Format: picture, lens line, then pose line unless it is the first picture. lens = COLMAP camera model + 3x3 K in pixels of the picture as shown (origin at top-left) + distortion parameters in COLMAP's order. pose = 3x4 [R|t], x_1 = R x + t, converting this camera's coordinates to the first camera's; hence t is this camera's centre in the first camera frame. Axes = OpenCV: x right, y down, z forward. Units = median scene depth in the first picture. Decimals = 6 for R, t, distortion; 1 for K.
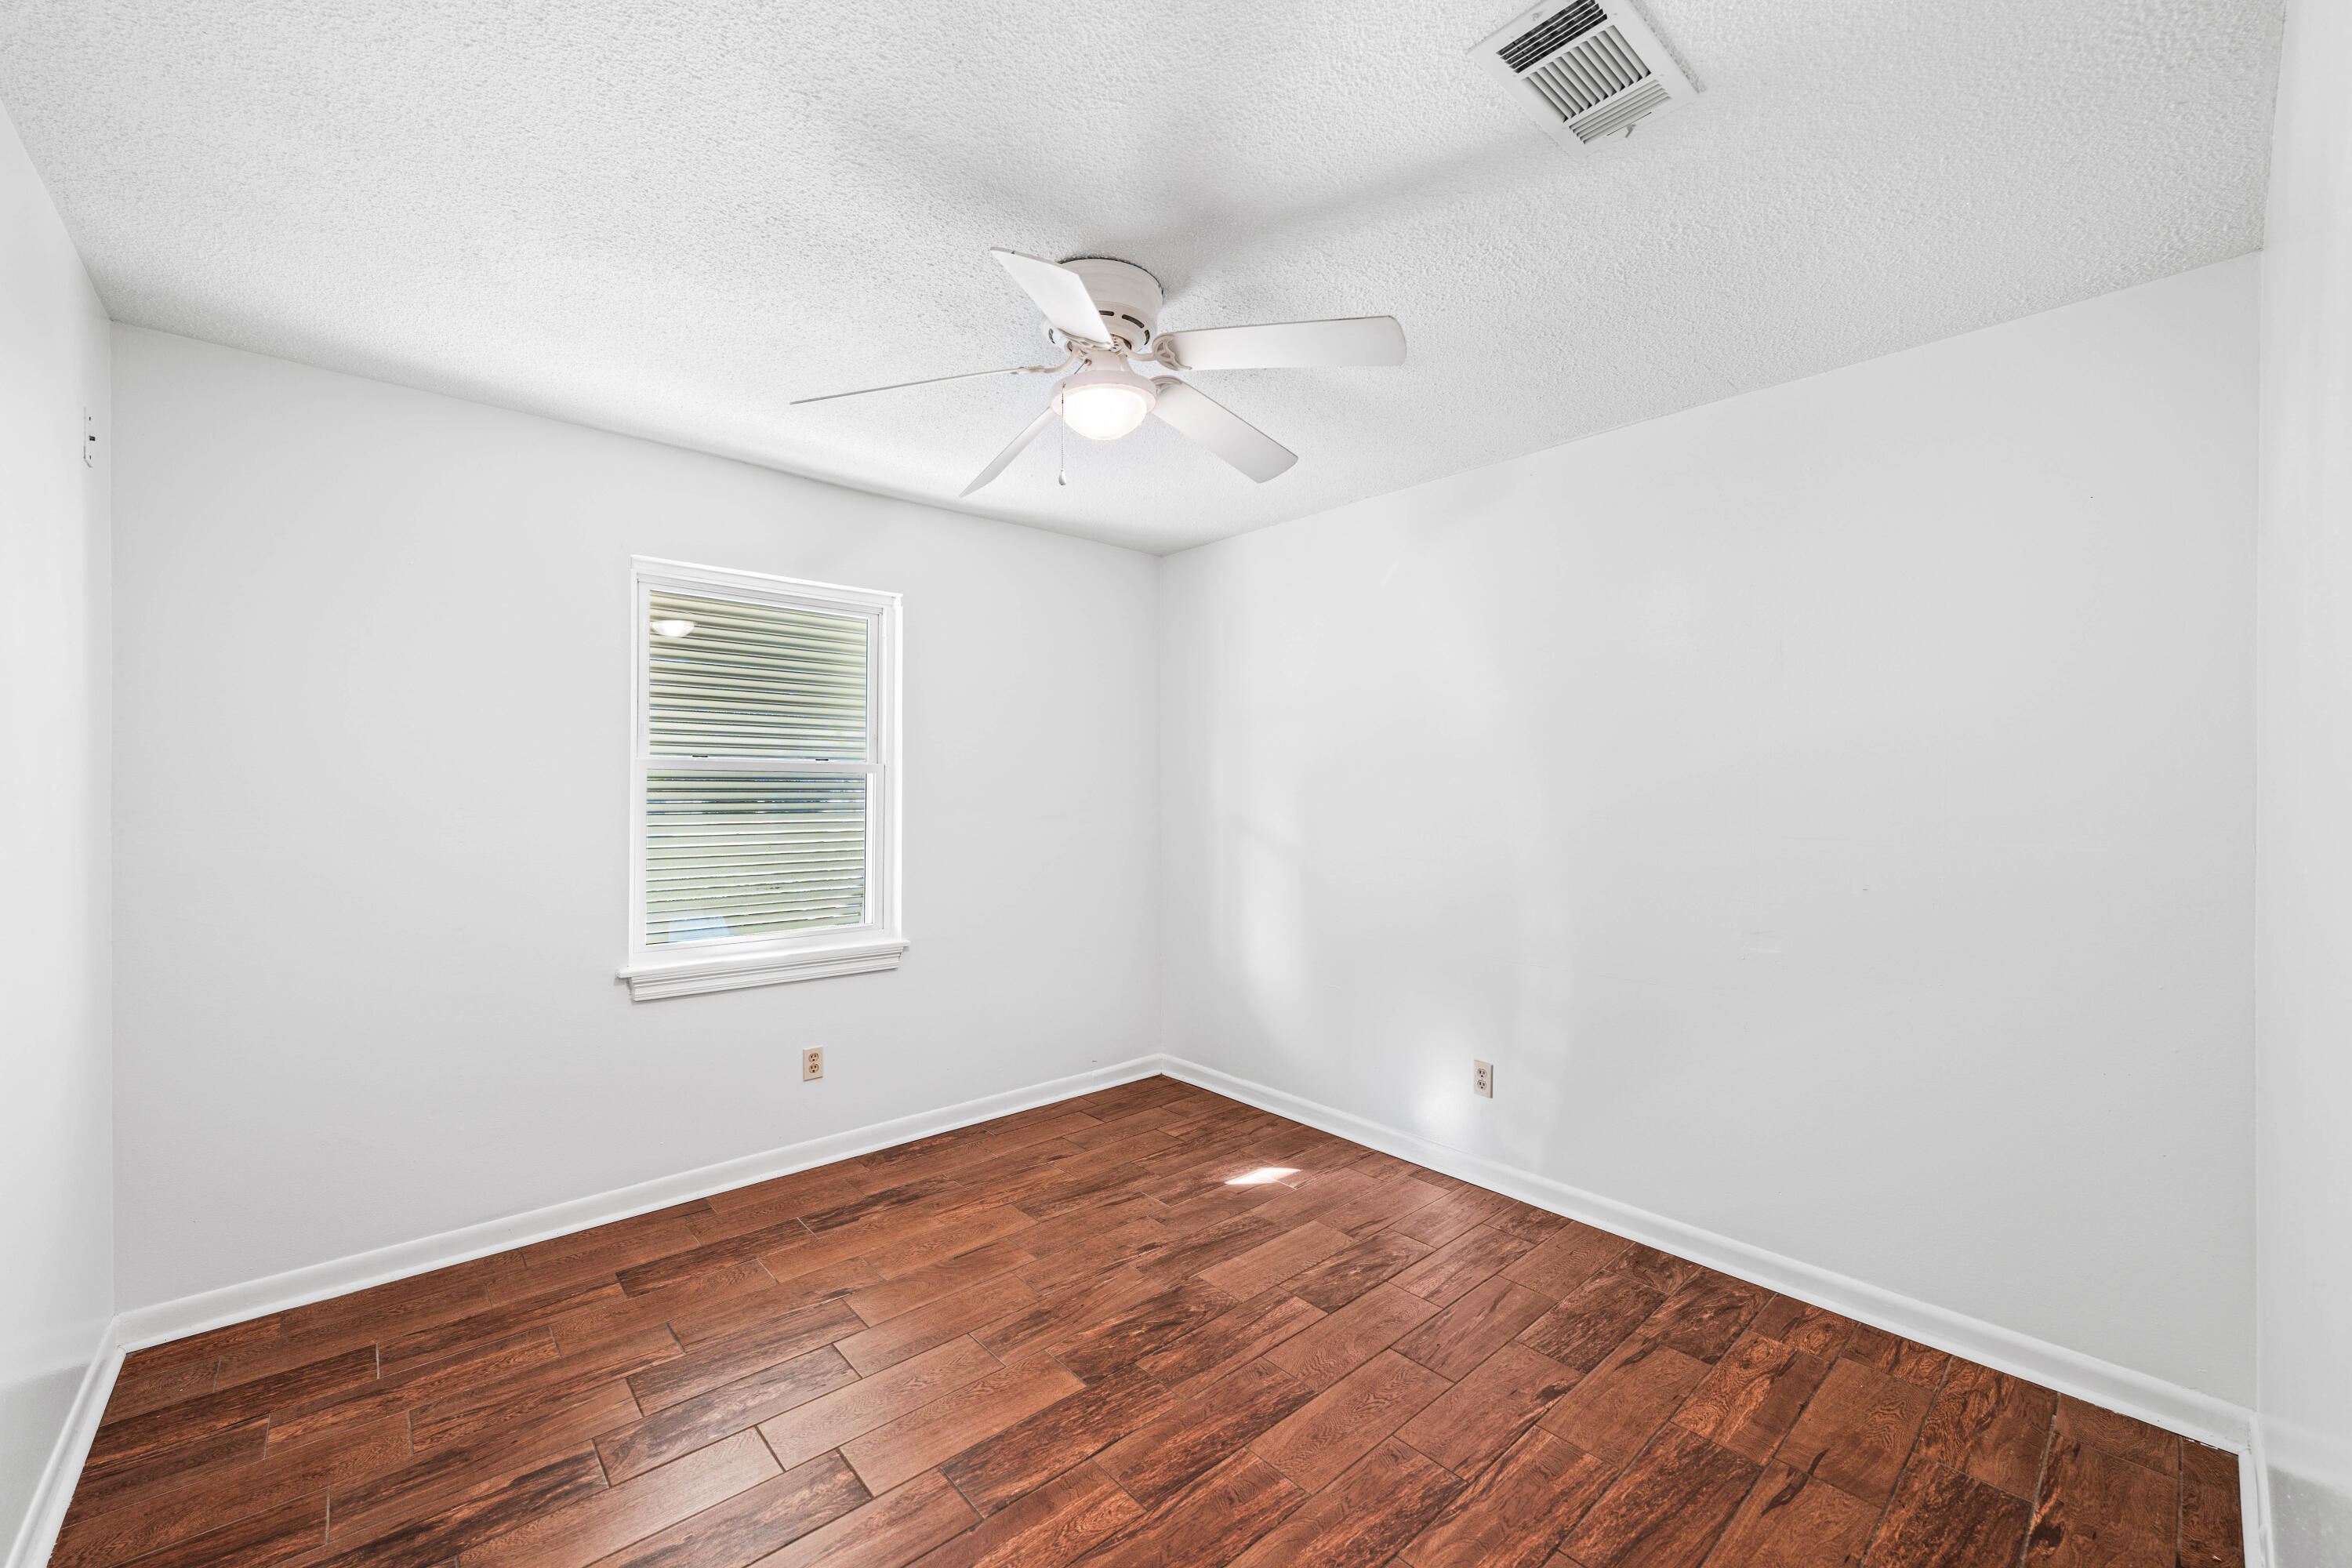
lens RADIAL K [[901.5, 0, 1180.2], [0, 901.5, 783.7], [0, 0, 1]] dist [-0.001977, 0.000403]
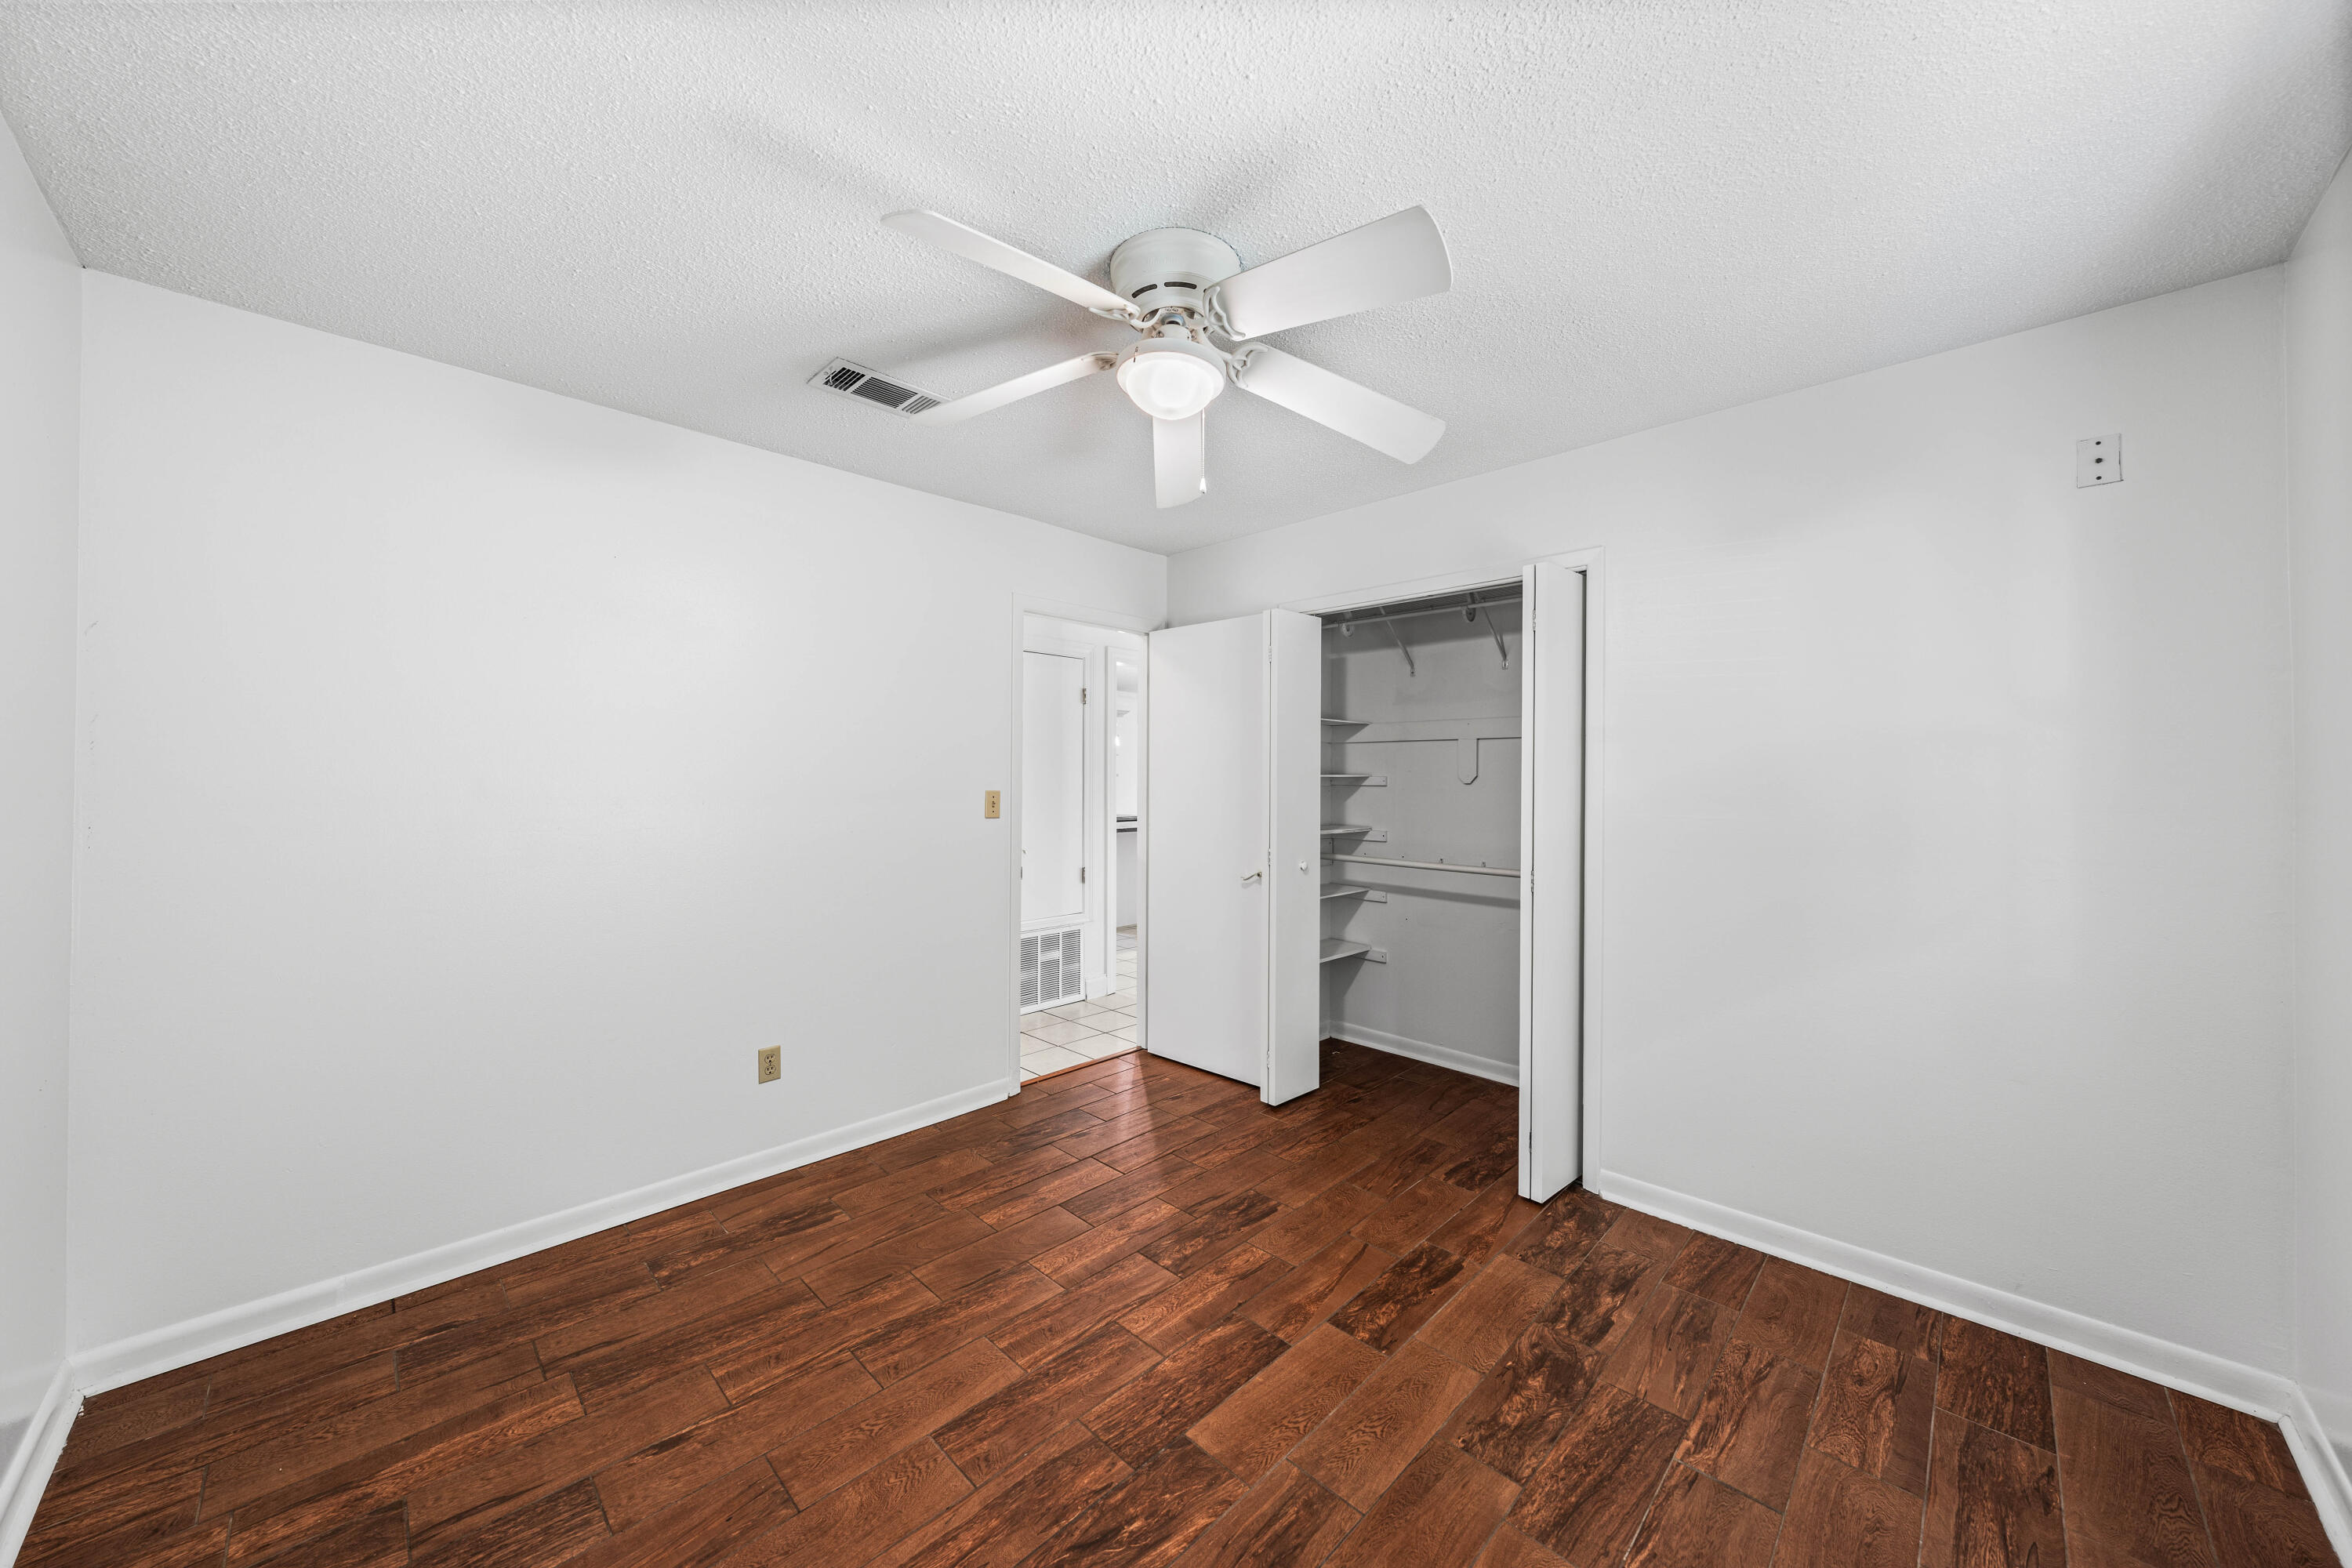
lens RADIAL K [[820.4, 0, 1174.1], [0, 820.4, 777.0], [0, 0, 1]] dist [-0.007416, -0.000209]
pose [[-0.998669, -0.008103, -0.050942, -0.047199], [-0.007662, 0.999931, -0.008849, 0.014541], [0.051010, -0.008447, -0.998662, 1.909941]]
